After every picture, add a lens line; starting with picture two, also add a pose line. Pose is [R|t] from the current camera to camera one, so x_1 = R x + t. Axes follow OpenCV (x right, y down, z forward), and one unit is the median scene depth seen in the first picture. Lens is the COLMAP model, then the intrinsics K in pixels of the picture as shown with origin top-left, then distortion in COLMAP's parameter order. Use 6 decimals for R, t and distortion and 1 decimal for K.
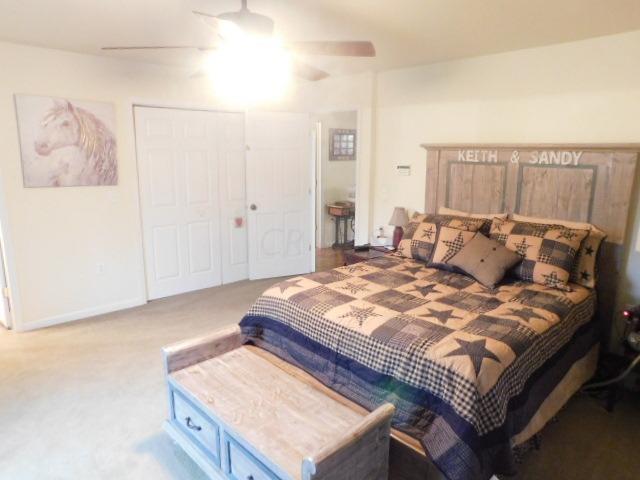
lens RADIAL K [[429.4, 0, 319.6], [0, 429.4, 239.5], [0, 0, 1]] dist [-0.041868, 0.033198]
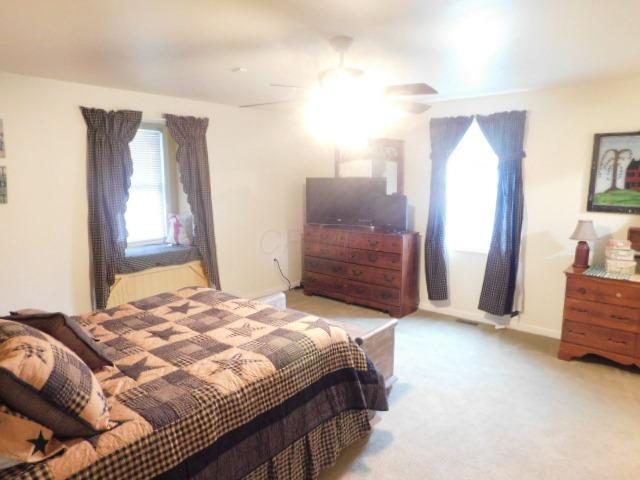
lens RADIAL K [[429.4, 0, 320.2], [0, 429.4, 238.3], [0, 0, 1]] dist [-0.041868, 0.033198]
pose [[-0.991669, 0.004138, -0.128742, 0.039626], [-0.042770, 0.932200, 0.359407, -0.423381], [0.121501, 0.361919, -0.924258, 1.878421]]
